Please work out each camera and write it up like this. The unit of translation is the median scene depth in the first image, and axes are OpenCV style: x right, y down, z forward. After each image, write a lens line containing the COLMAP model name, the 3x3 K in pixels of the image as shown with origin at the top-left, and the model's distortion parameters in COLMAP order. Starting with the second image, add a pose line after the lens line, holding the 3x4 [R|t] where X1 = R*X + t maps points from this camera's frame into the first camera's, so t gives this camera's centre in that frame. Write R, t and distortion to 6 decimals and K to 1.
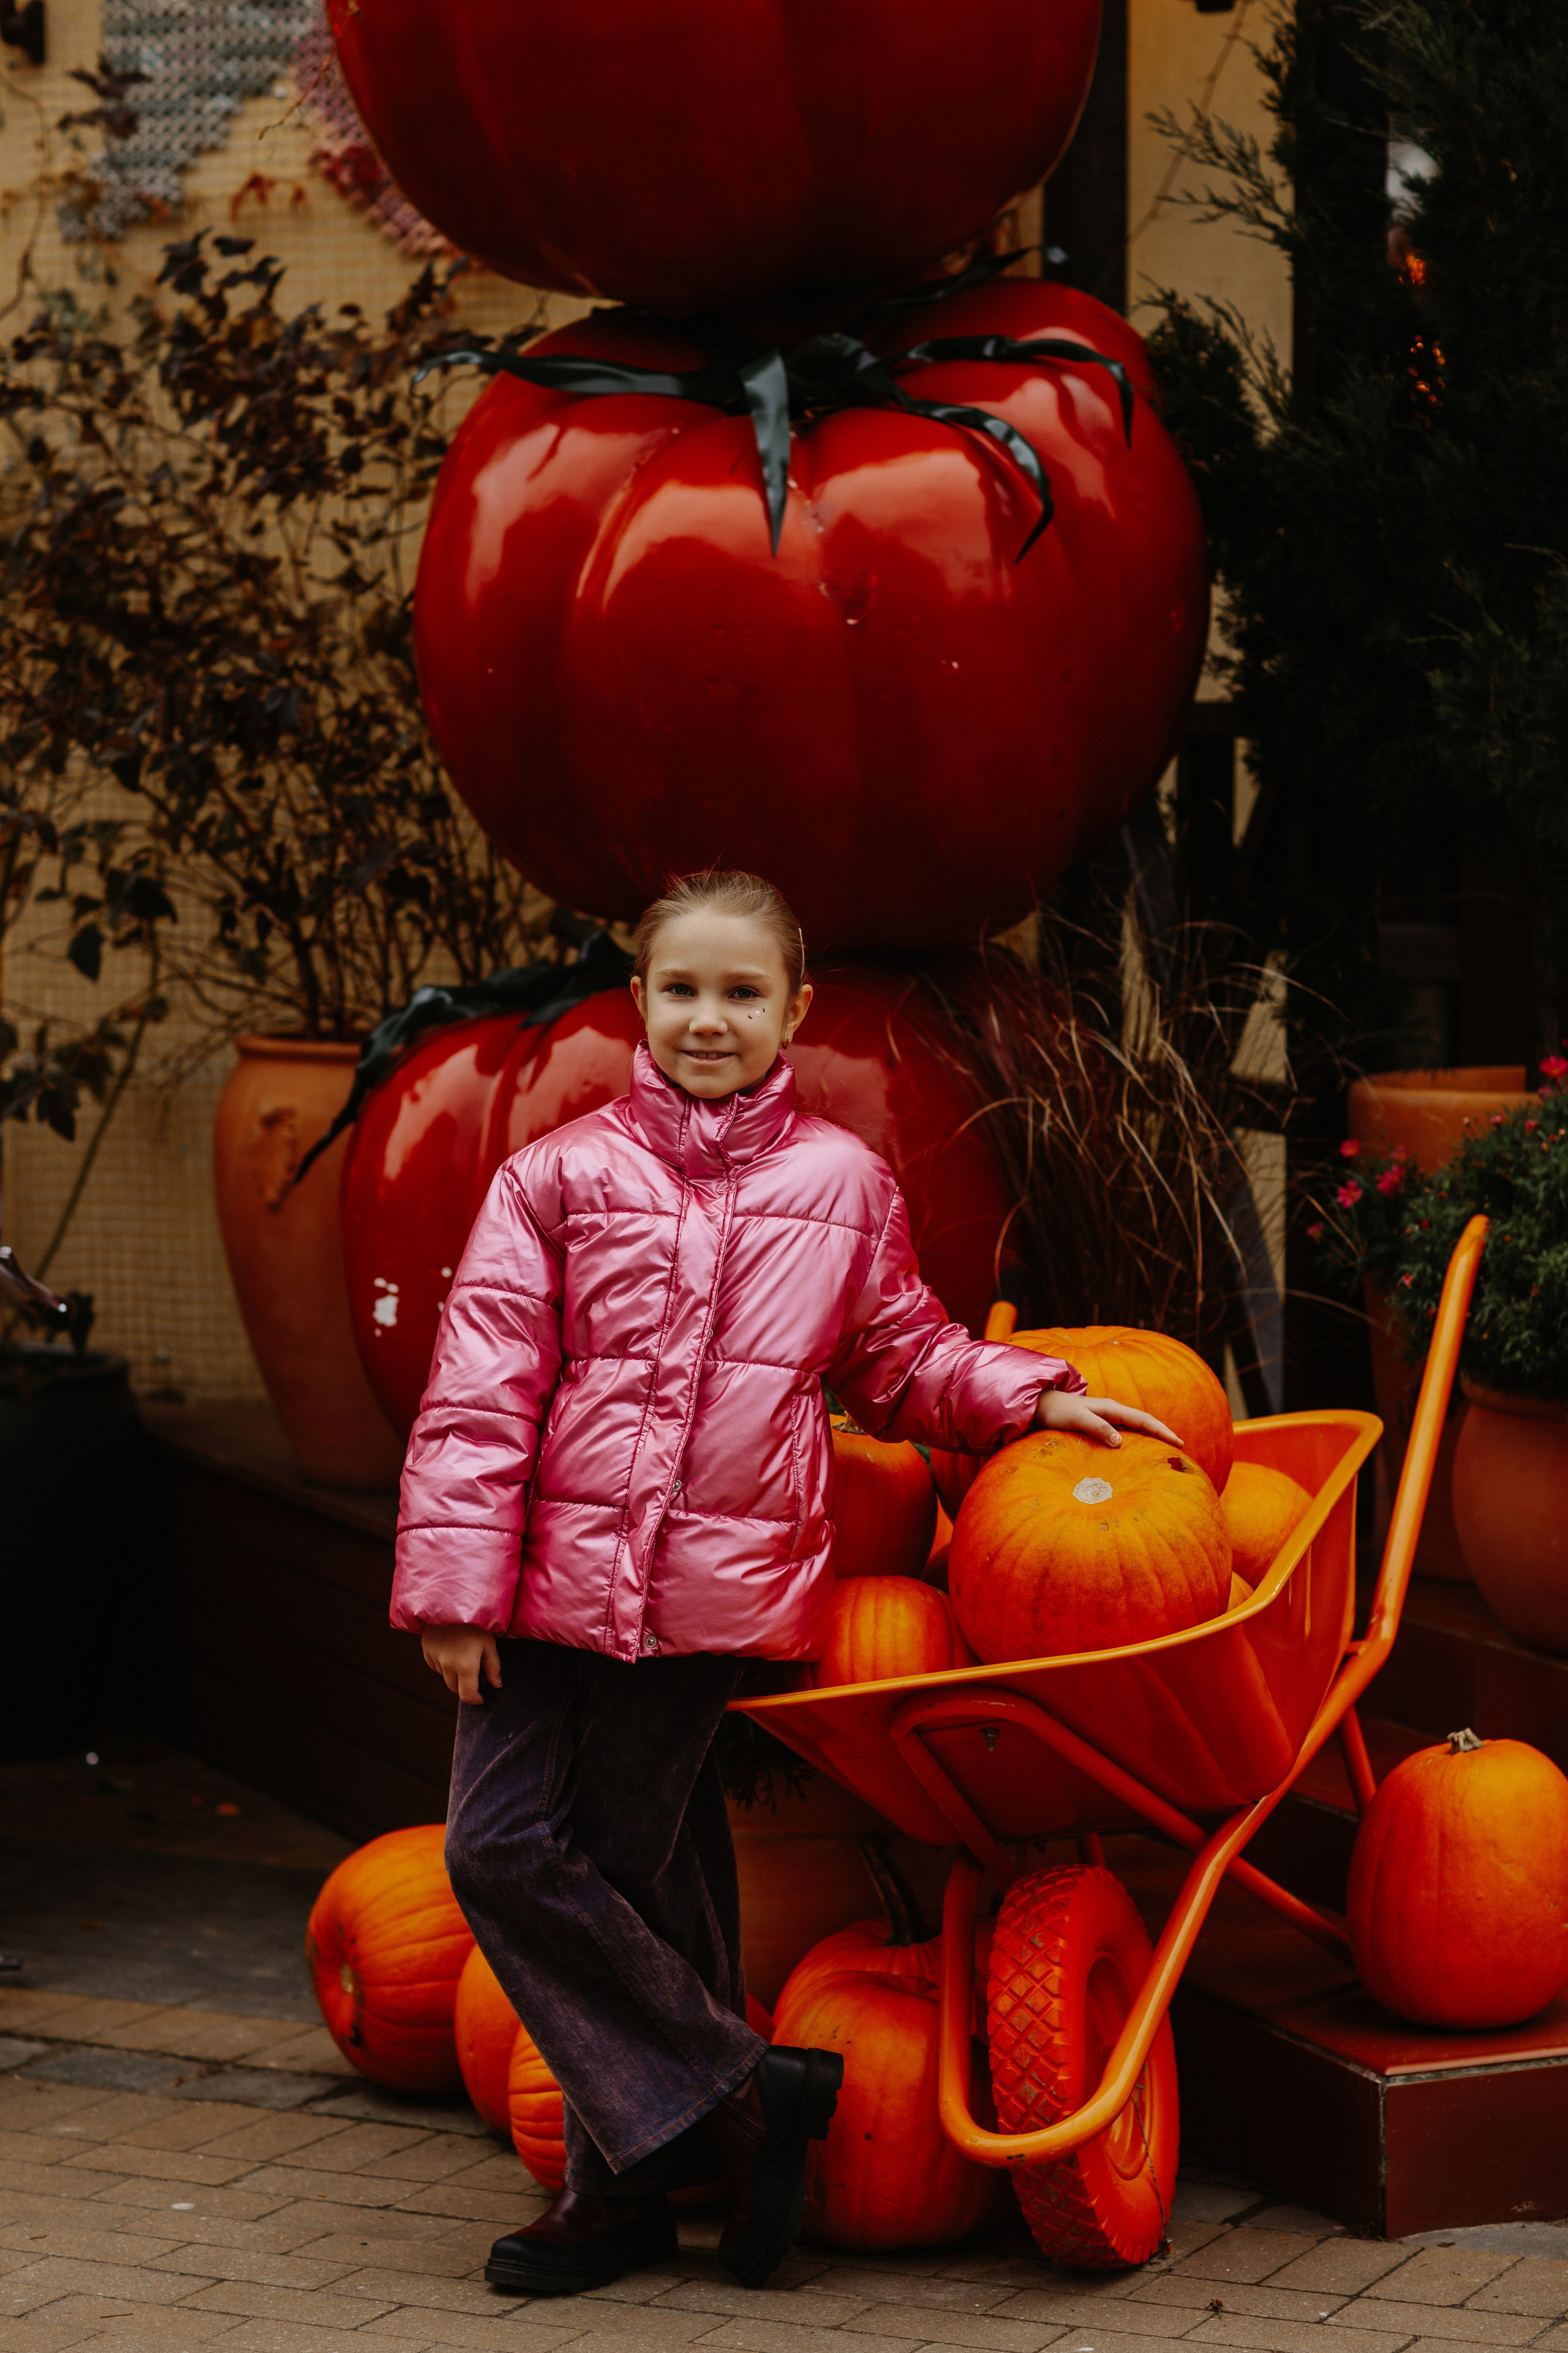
lens RADIAL K [[5892.9, 0, 784.0], [0, 5892.9, 1176.5], [0, 0, 1]] dist [-0.106934, -0.155132]
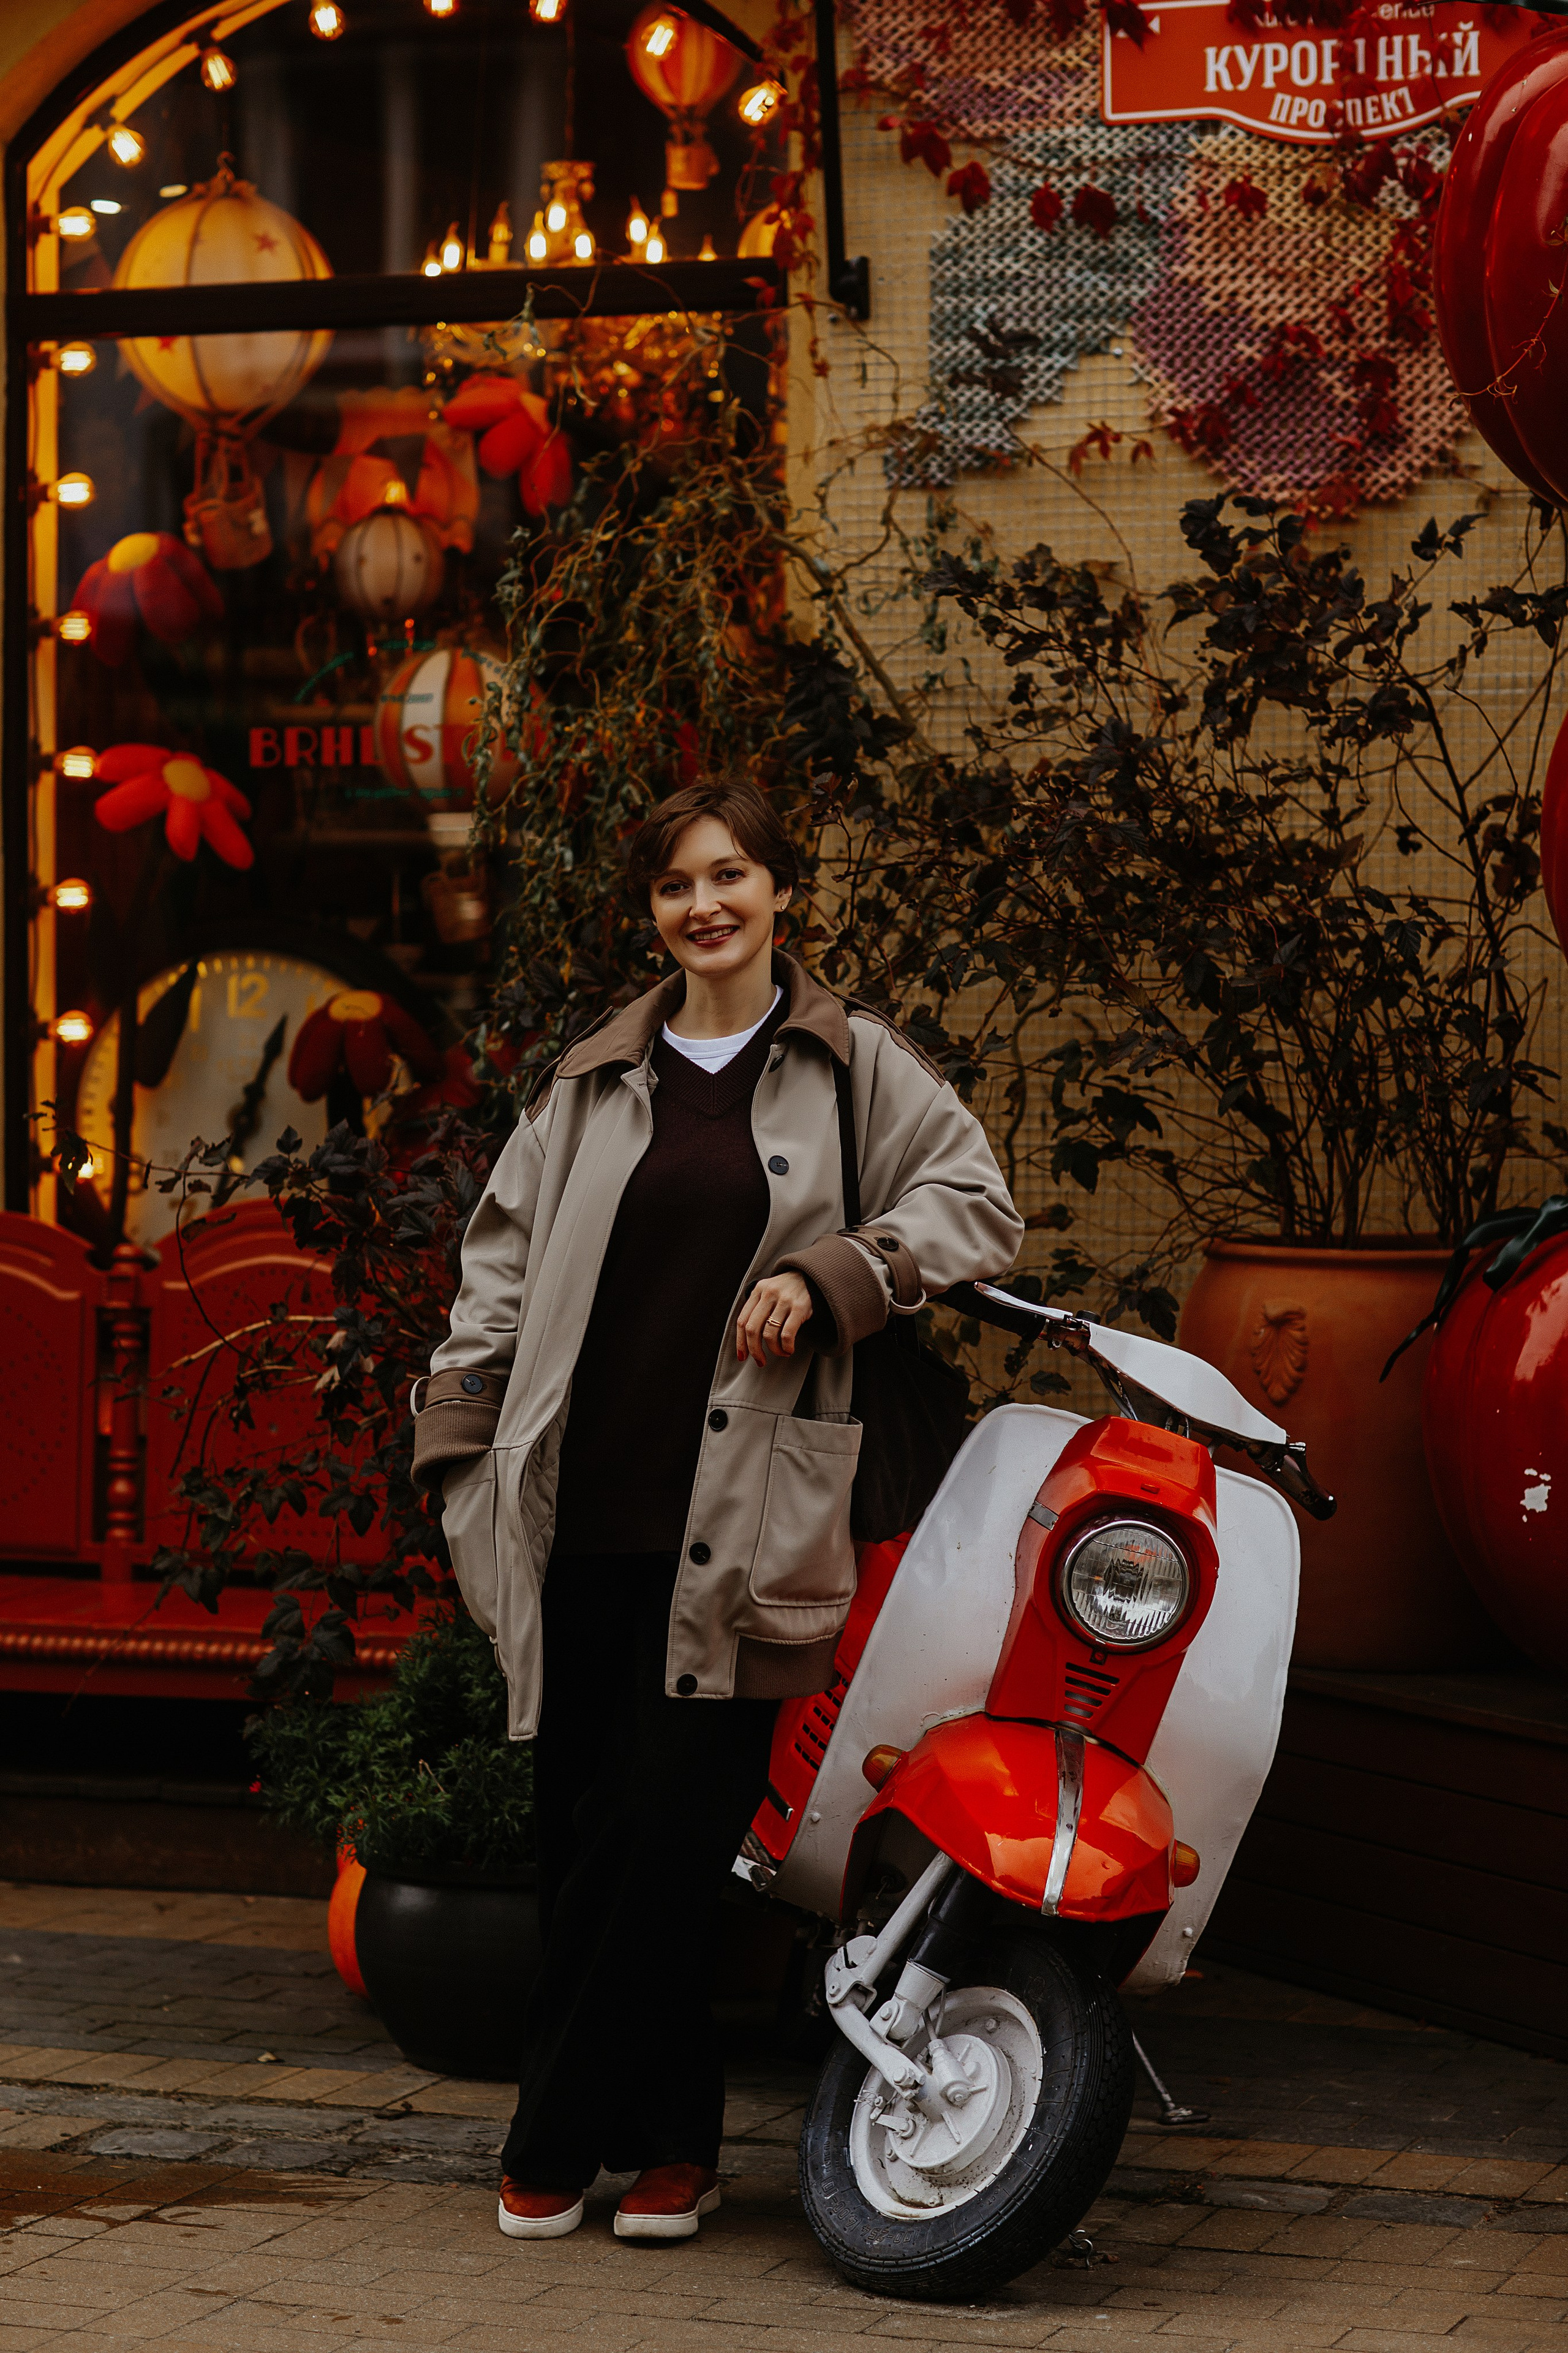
lens RADIAL K [[5862.3, 0, 838.7], [0, 5862.3, 1172.0], [0, 0, 1]] dist [-0.061857, -0.782081]
pose [[0.994799, -0.003876, 0.101781, -0.291847], [0.007391, 0.999388, -0.034185, -0.001045], [-0.101586, 0.034759, 0.994219, -0.049280]]
